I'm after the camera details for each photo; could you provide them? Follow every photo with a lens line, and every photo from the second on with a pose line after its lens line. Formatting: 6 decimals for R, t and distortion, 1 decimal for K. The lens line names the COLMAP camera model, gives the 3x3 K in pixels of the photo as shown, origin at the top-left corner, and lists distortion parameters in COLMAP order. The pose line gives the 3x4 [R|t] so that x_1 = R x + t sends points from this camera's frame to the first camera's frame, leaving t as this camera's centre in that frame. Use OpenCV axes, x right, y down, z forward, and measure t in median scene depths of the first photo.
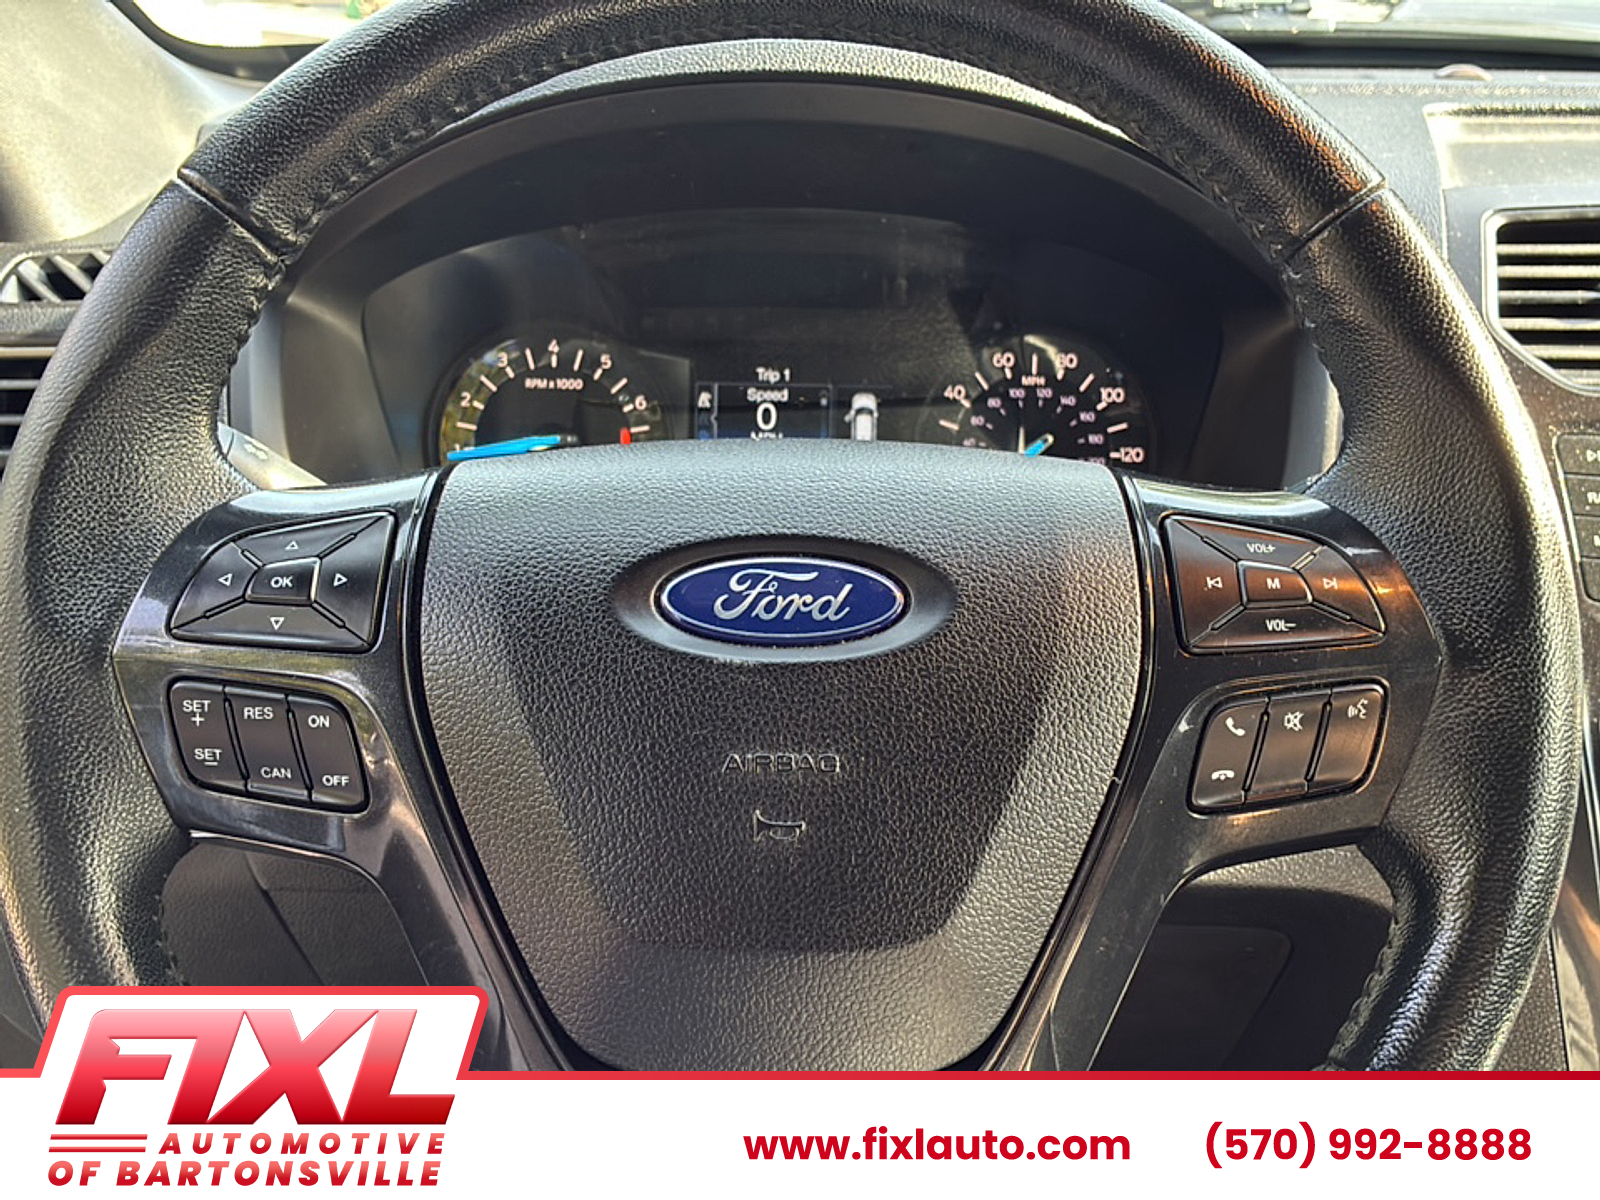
lens RADIAL K [[1527.3, 0, 803.5], [0, 1527.3, 597.3], [0, 0, 1]] dist [0.009755, 0.000000]
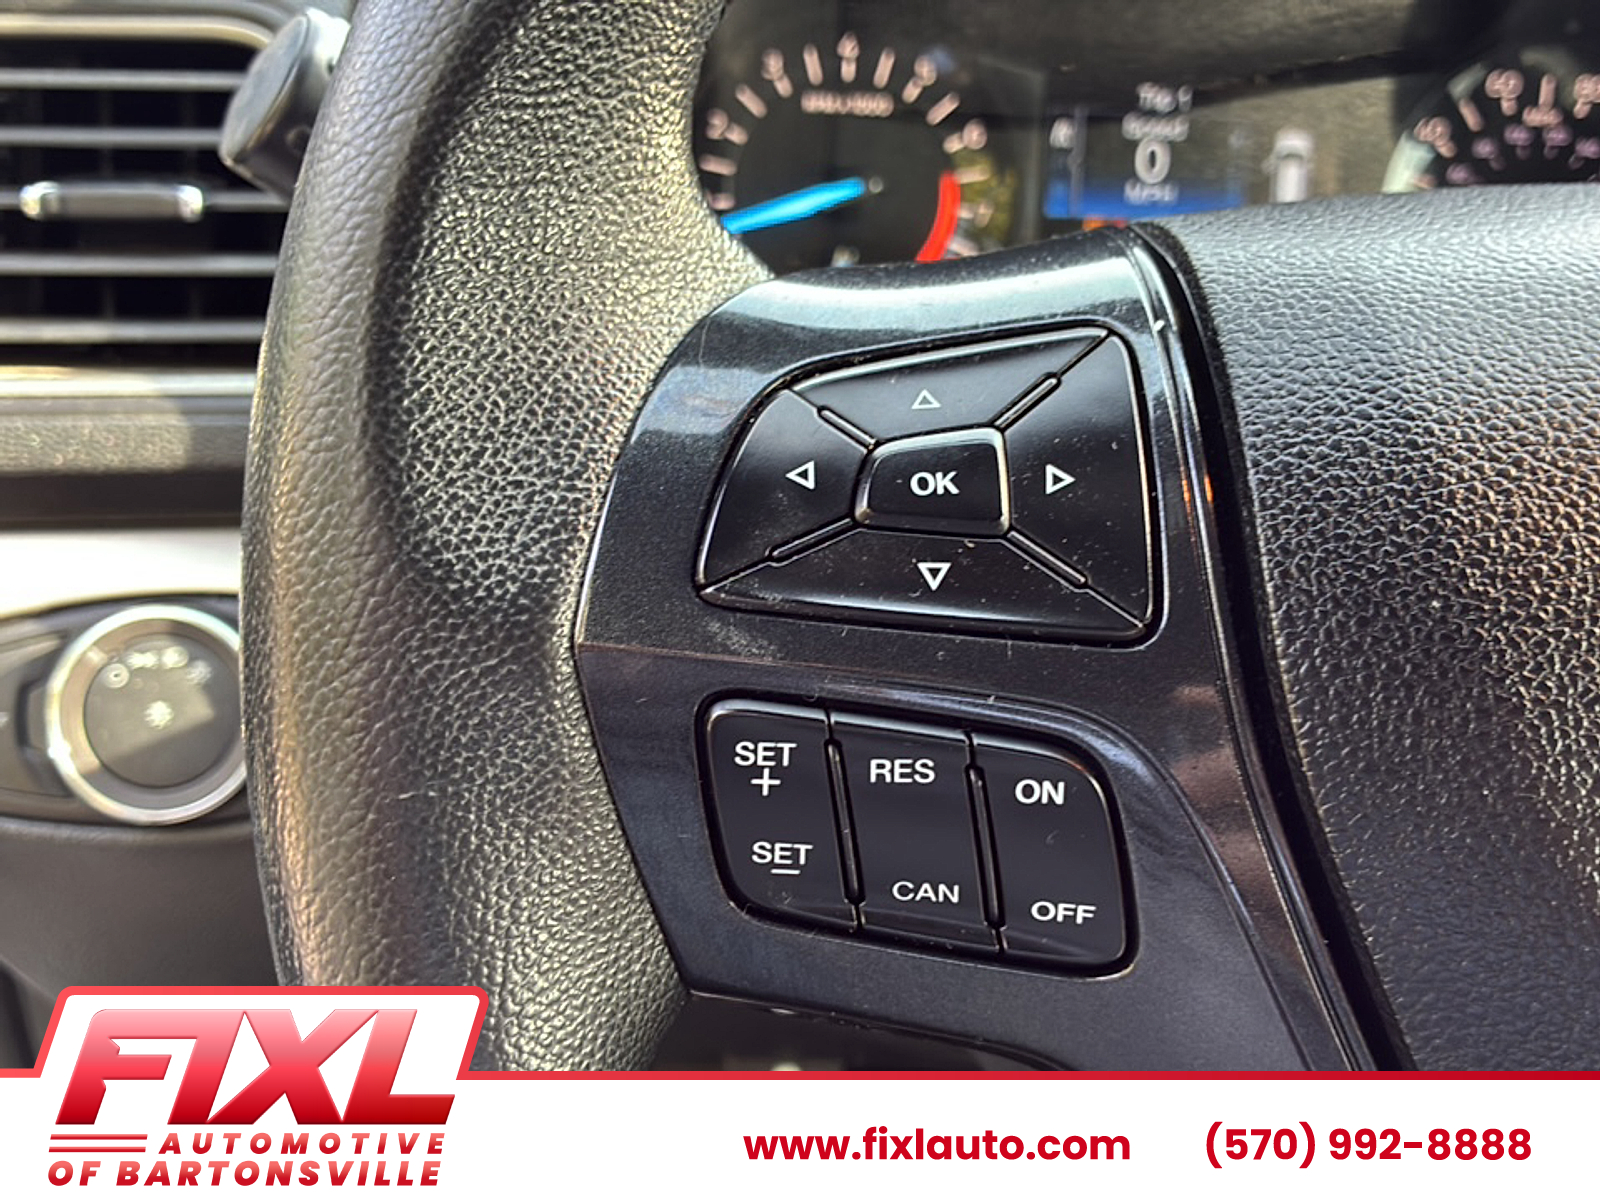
lens RADIAL K [[1527.3, 0, 794.8], [0, 1527.3, 610.8], [0, 0, 1]] dist [0.009755, 0.000000]
pose [[0.998240, 0.006825, 0.058907, -0.402266], [-0.015886, 0.987827, 0.154743, -0.041479], [-0.057133, -0.155407, 0.986197, 0.537539]]
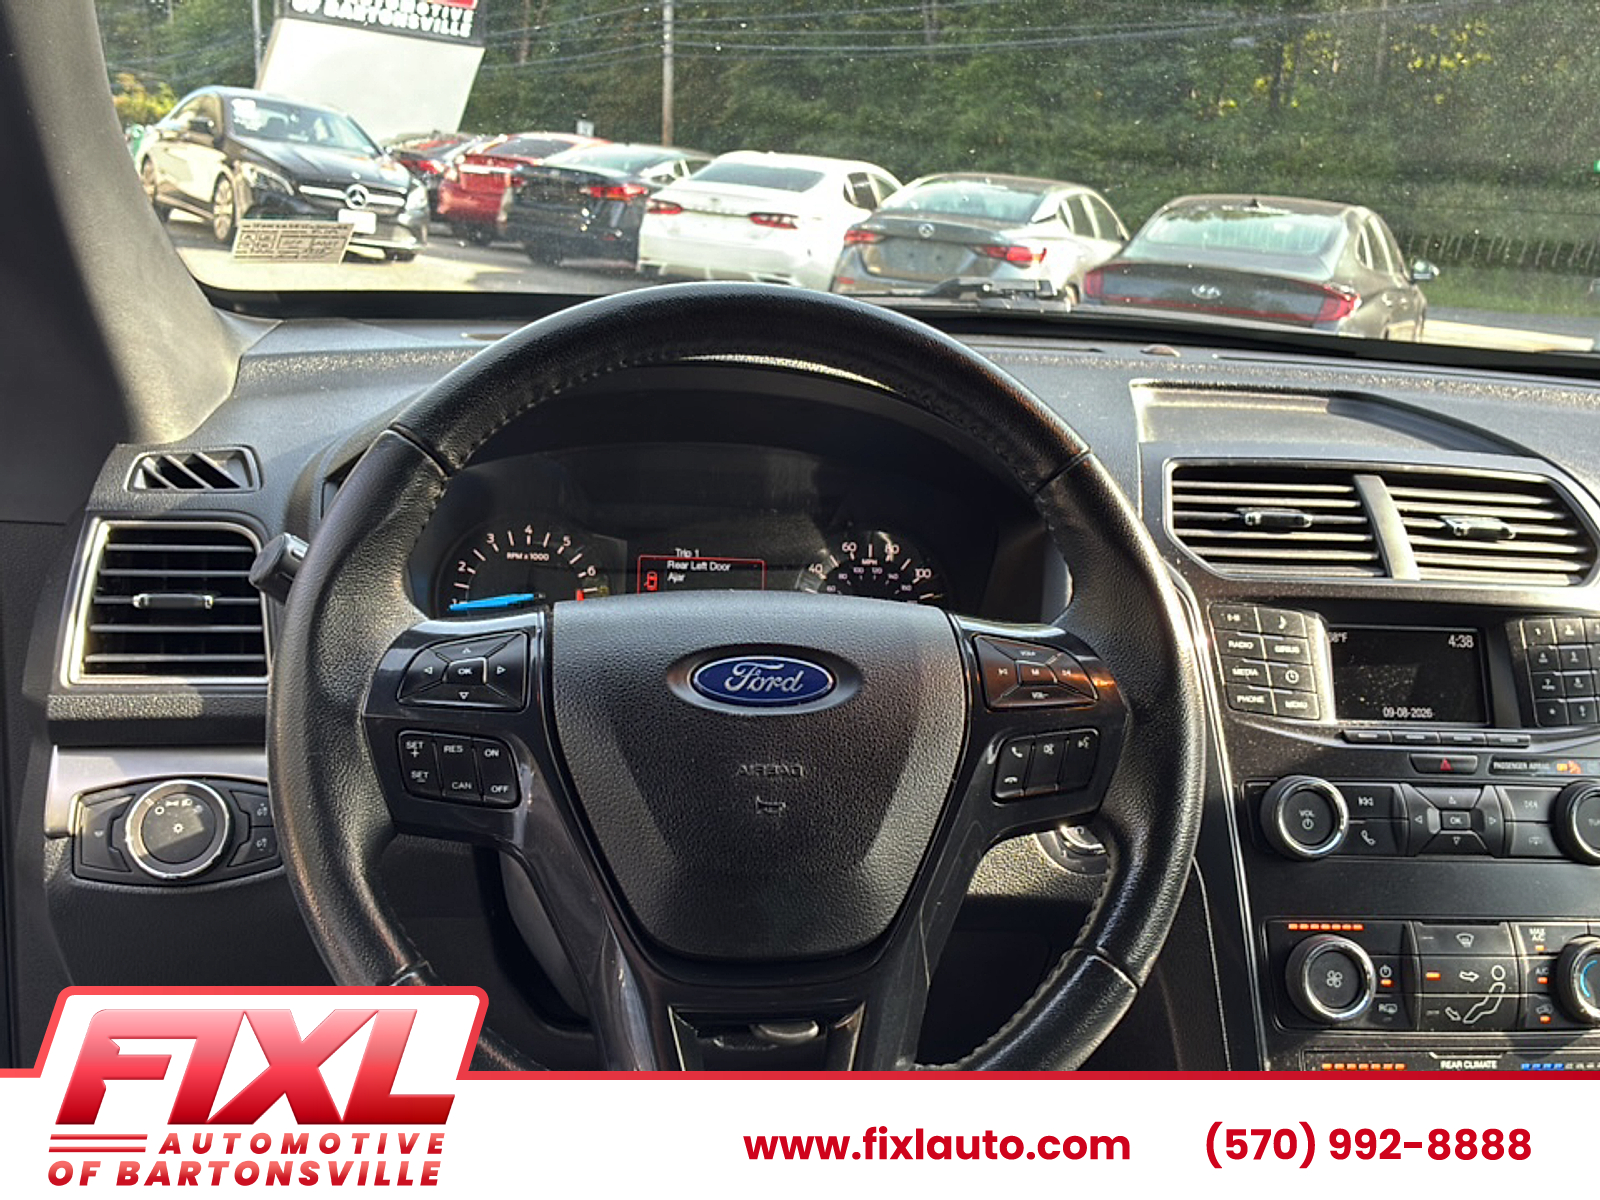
lens RADIAL K [[1527.3, 0, 788.4], [0, 1527.3, 603.6], [0, 0, 1]] dist [0.009755, 0.000000]
pose [[0.989916, 0.019535, 0.140300, -0.220865], [-0.003257, 0.993322, -0.115331, 0.109789], [-0.141616, 0.113712, 0.983369, -0.691433]]
